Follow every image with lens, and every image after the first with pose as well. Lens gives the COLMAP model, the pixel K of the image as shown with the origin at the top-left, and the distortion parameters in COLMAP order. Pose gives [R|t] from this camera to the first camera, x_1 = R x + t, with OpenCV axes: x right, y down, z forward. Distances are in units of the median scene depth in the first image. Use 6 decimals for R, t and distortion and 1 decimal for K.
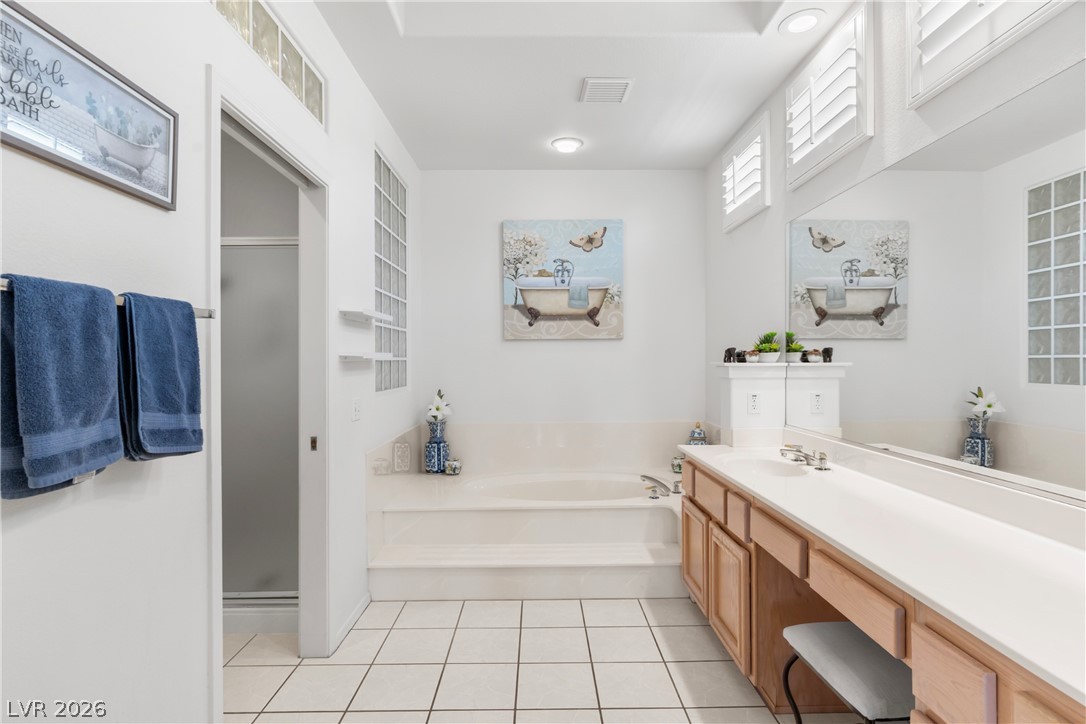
lens RADIAL K [[549.6, 0, 543.8], [0, 549.6, 358.3], [0, 0, 1]] dist [-0.015261, 0.002622]
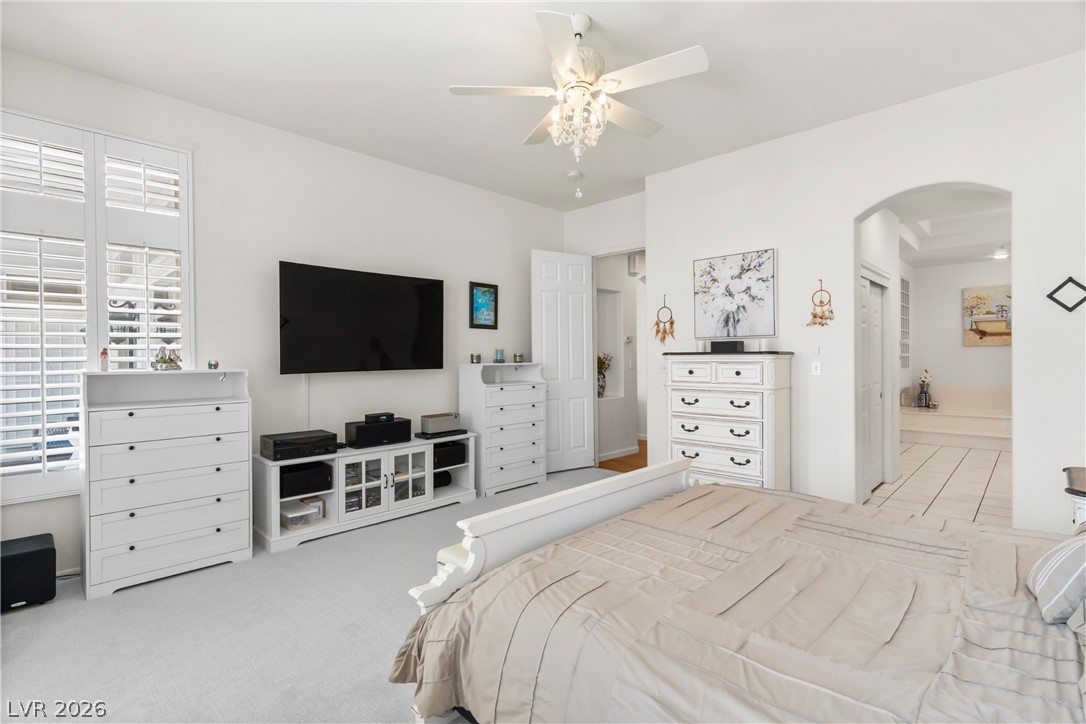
lens RADIAL K [[515.8, 0, 537.2], [0, 515.8, 361.4], [0, 0, 1]] dist [-0.000860, 0.000014]
pose [[0.714825, 0.002469, -0.699299, 0.158007], [0.006662, 0.999924, 0.010341, -0.007624], [0.699272, -0.012050, 0.714754, -1.757568]]
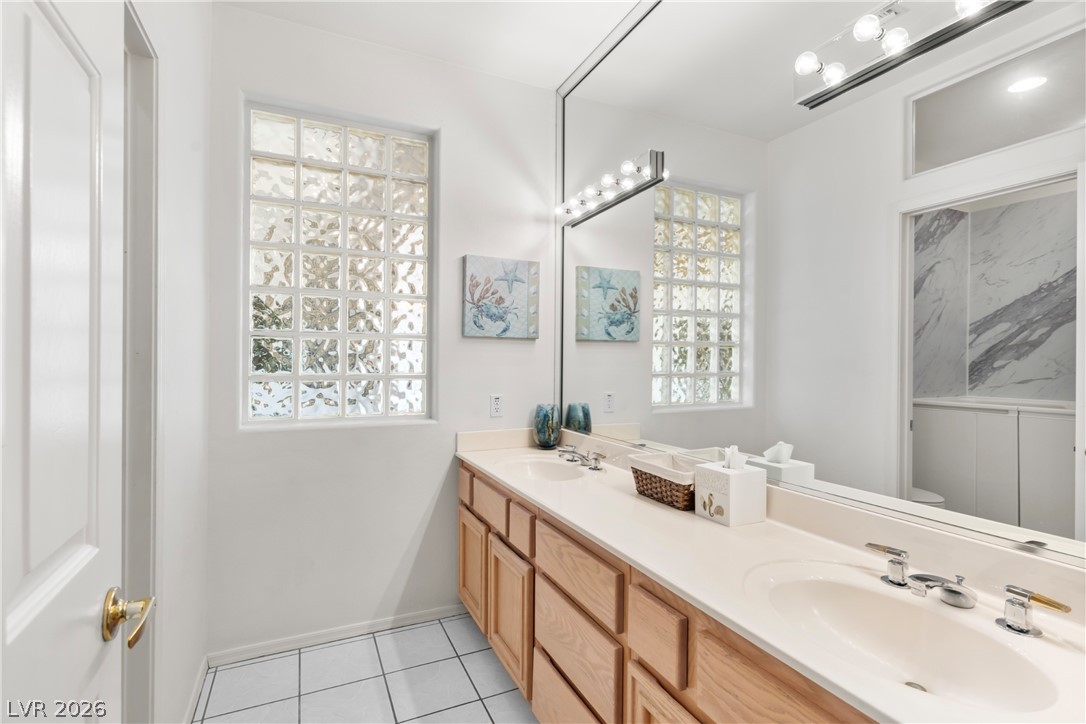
lens RADIAL K [[515.8, 0, 539.9], [0, 515.8, 366.3], [0, 0, 1]] dist [-0.000860, 0.000014]
pose [[0.912790, 0.009659, 0.408316, 0.013383], [-0.013482, 0.999888, 0.006485, 0.004675], [-0.408208, -0.011424, 0.912818, 0.111097]]
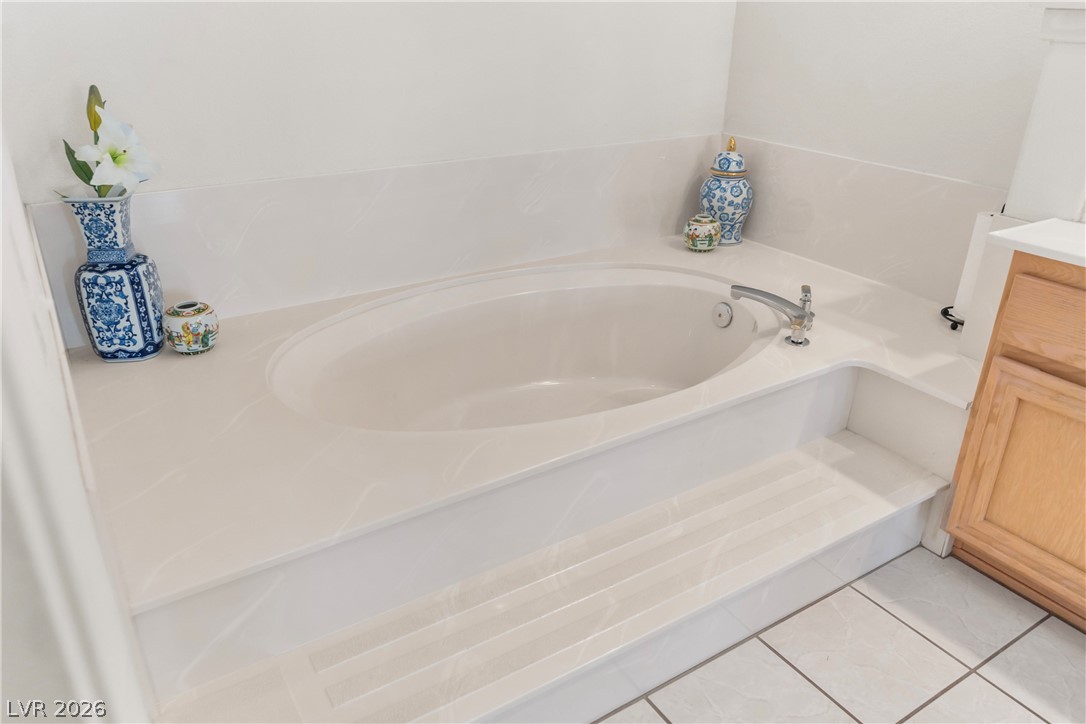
lens RADIAL K [[796.2, 0, 540.9], [0, 796.2, 360.6], [0, 0, 1]] dist [0.004909, 0.002521]
pose [[0.849632, -0.207430, 0.484870, -0.250225], [-0.015561, 0.909139, 0.416202, 0.011407], [-0.527147, -0.361163, 0.769205, 0.566767]]
